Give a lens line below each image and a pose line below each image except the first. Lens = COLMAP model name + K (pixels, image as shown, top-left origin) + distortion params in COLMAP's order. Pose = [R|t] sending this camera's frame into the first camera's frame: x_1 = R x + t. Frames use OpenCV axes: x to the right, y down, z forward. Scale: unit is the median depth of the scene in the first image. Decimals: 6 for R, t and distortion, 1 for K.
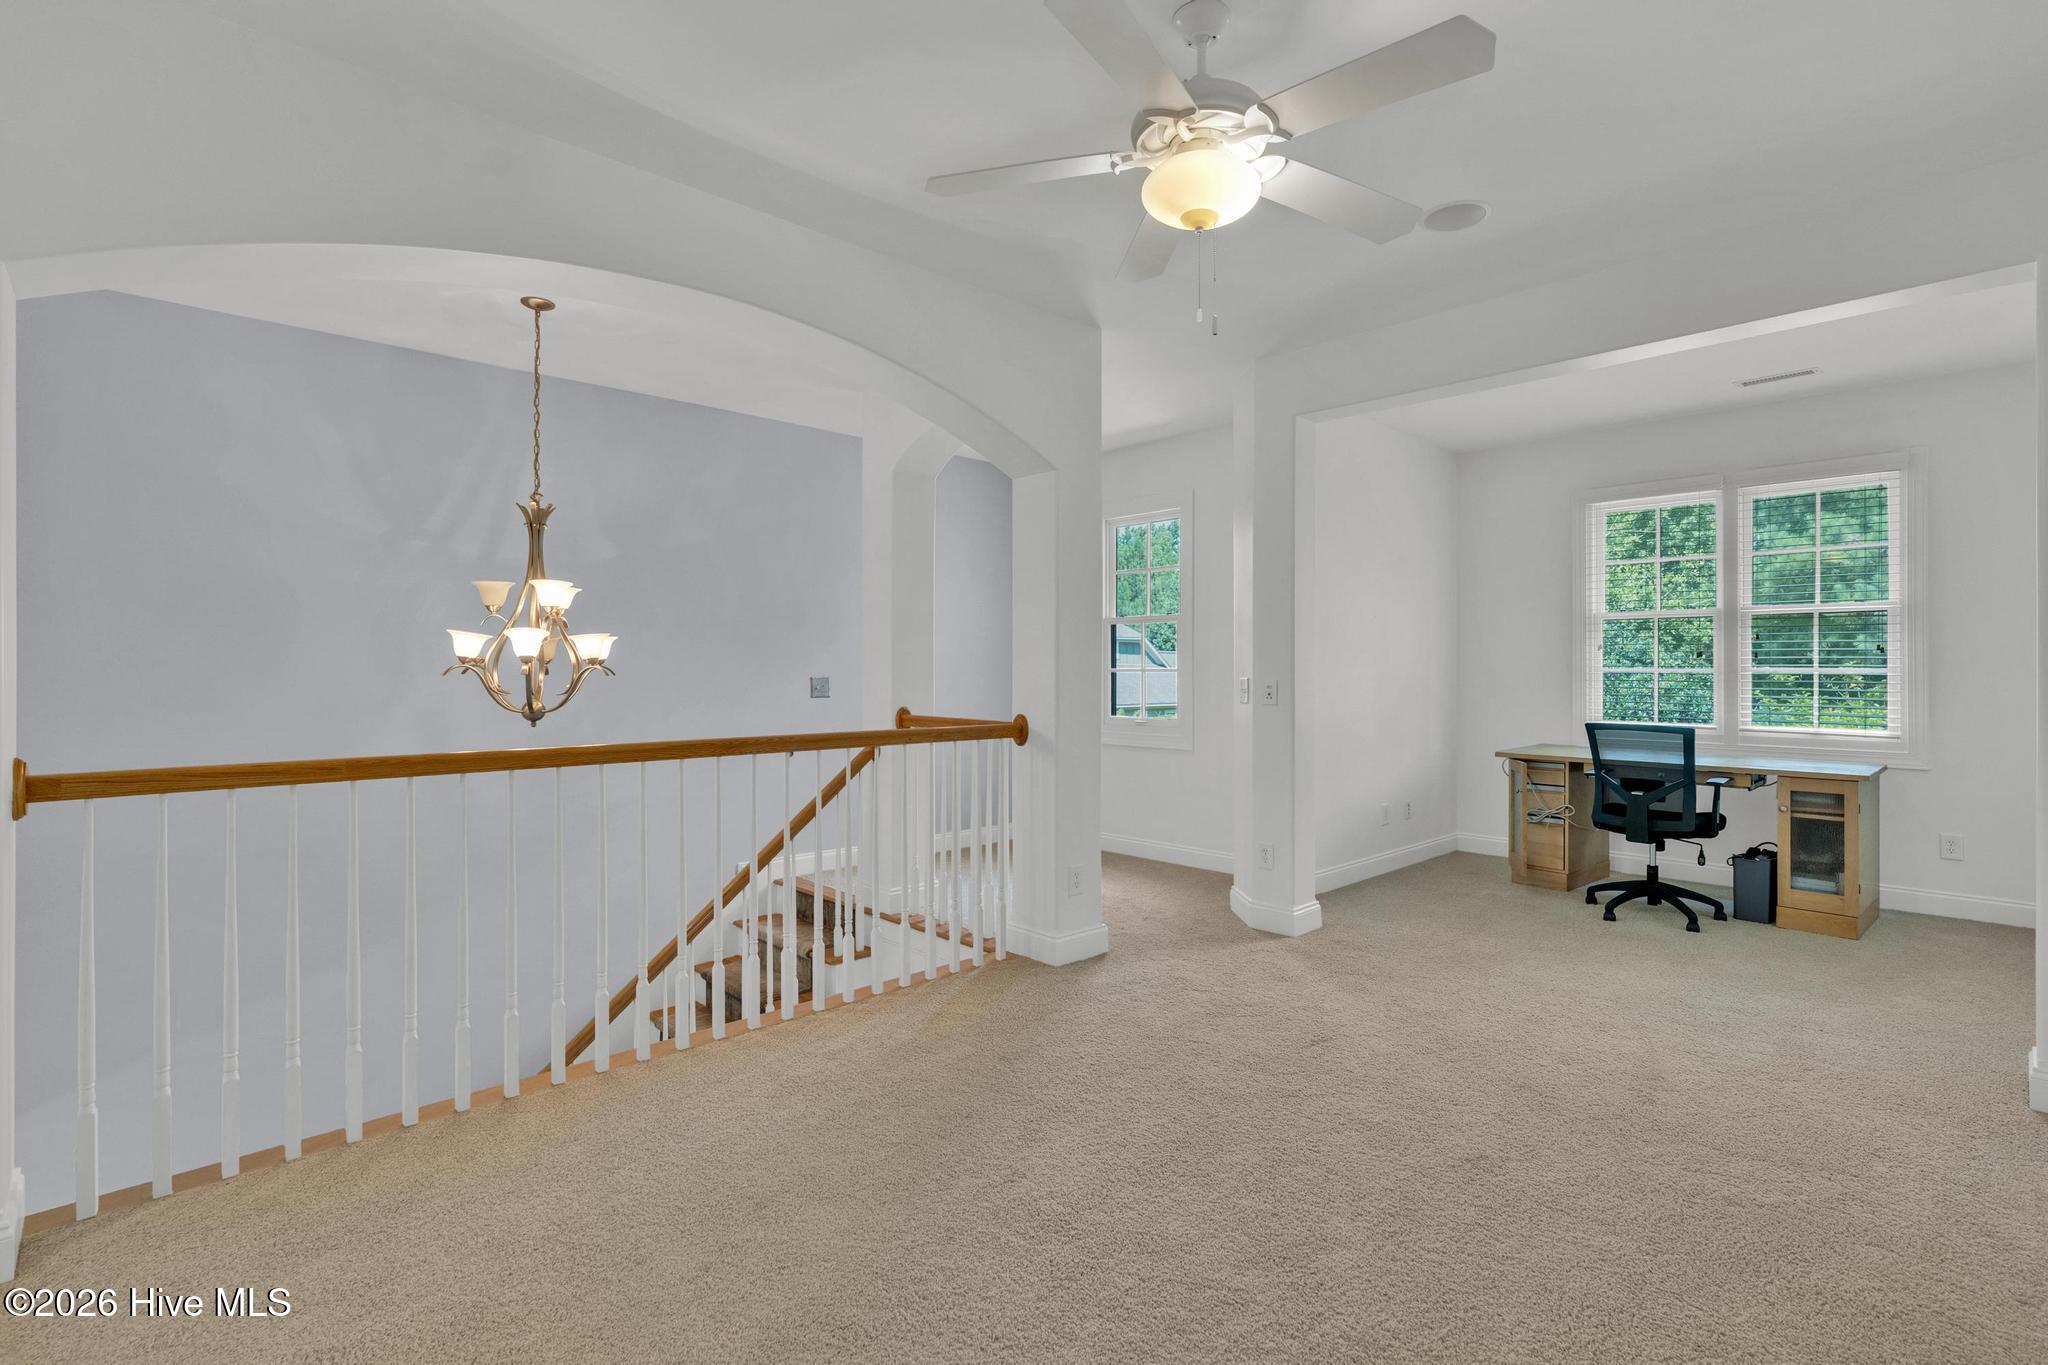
lens RADIAL K [[943.3, 0, 1017.9], [0, 943.3, 672.1], [0, 0, 1]] dist [-0.006749, 0.001015]
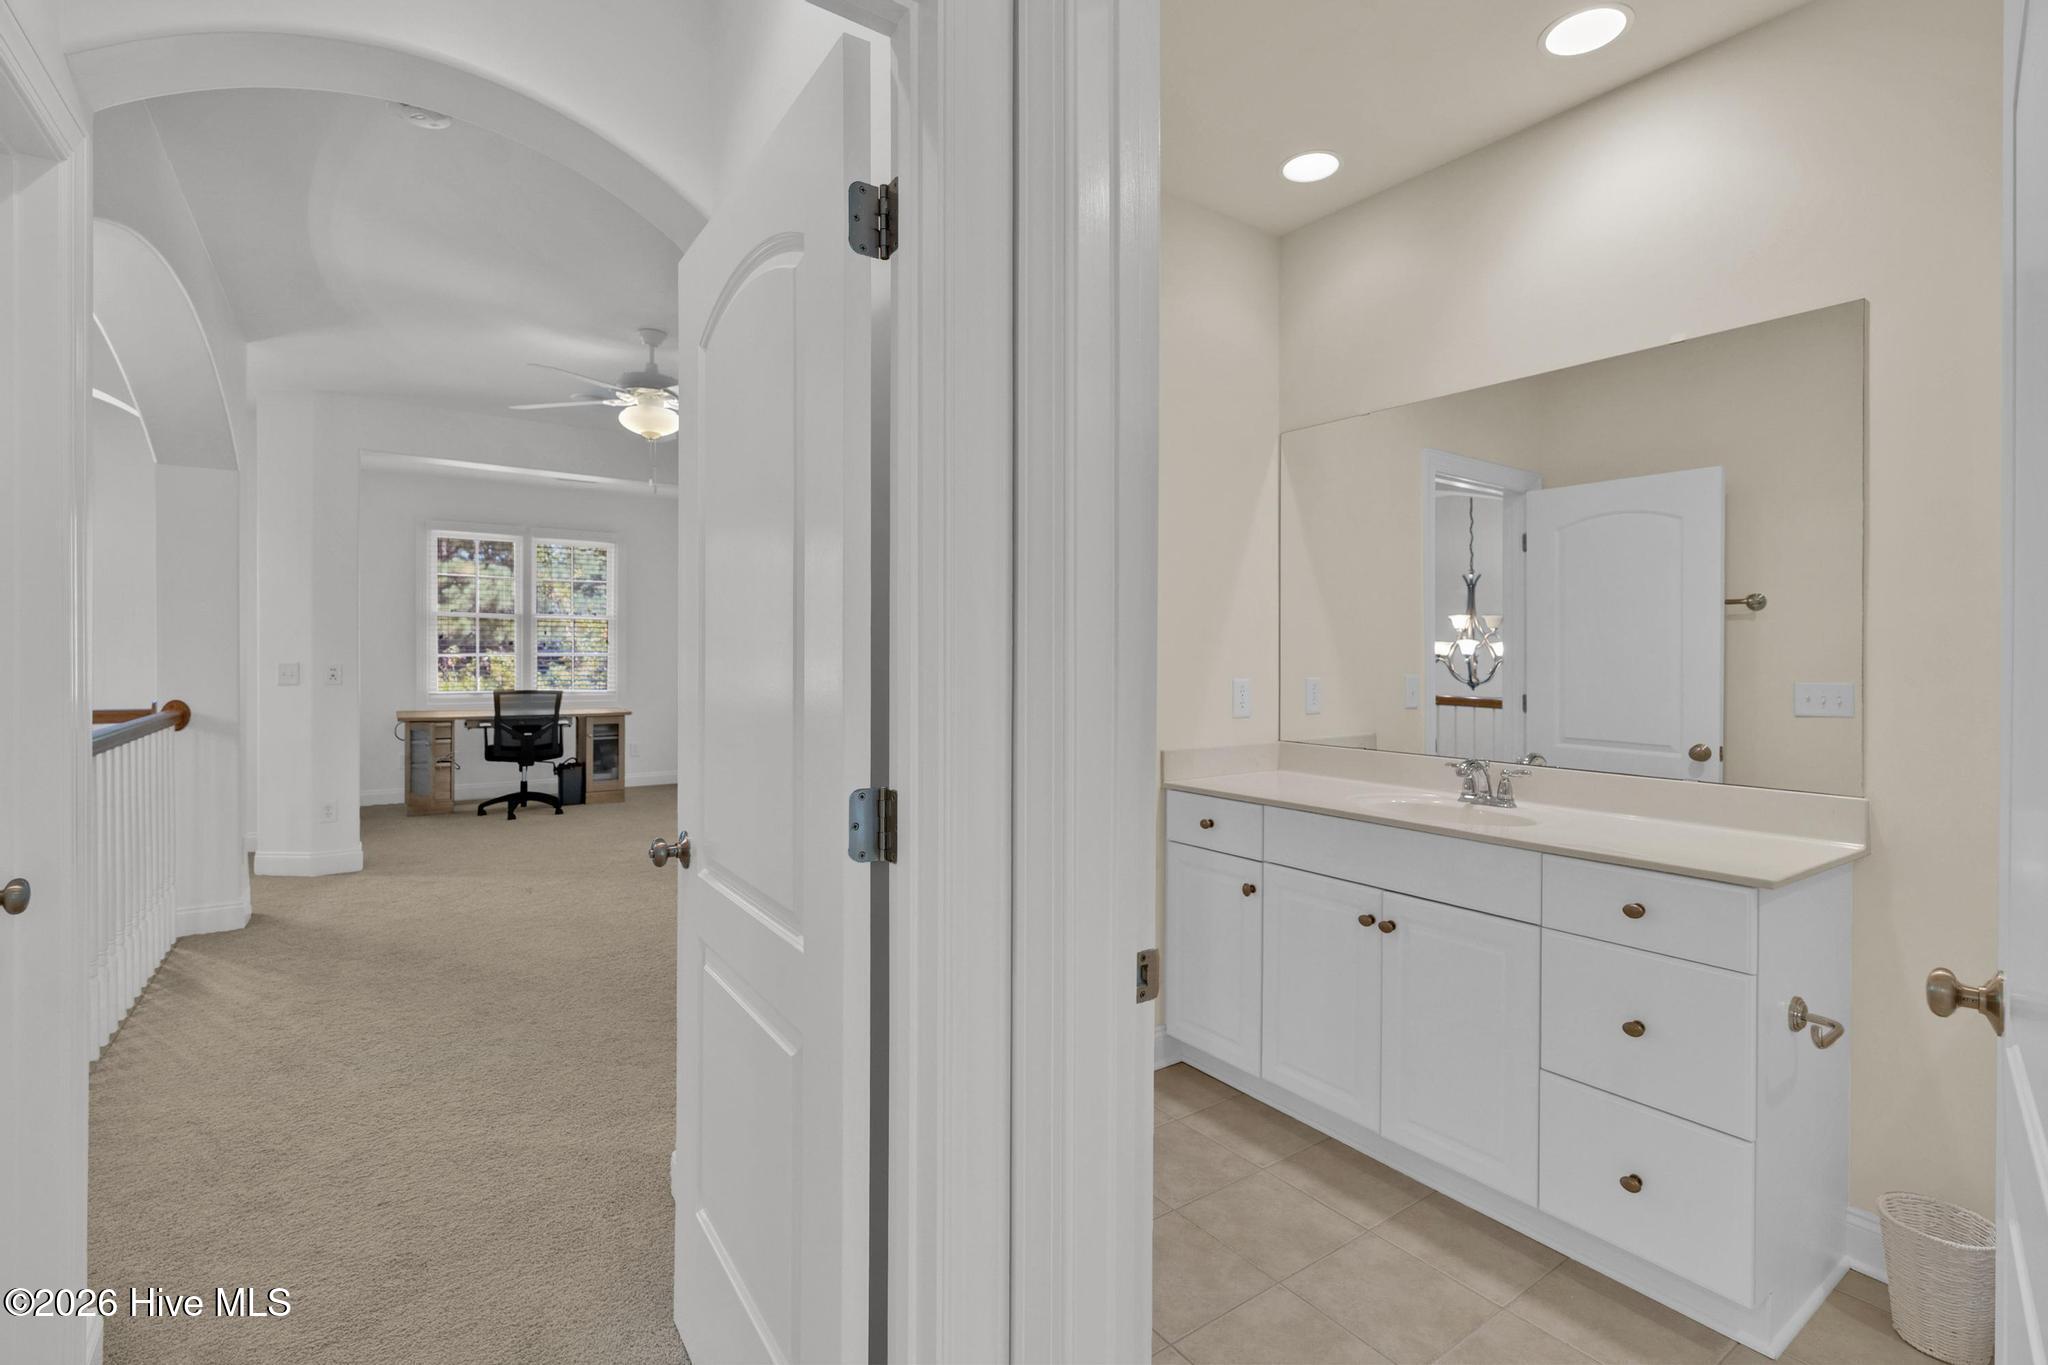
lens RADIAL K [[943.3, 0, 1017.9], [0, 943.3, 672.1], [0, 0, 1]] dist [-0.006749, 0.001015]
pose [[0.153312, -0.020625, 0.987963, -0.756933], [0.000686, 0.999784, 0.020765, -0.005638], [-0.988178, -0.002506, 0.153293, -0.039905]]
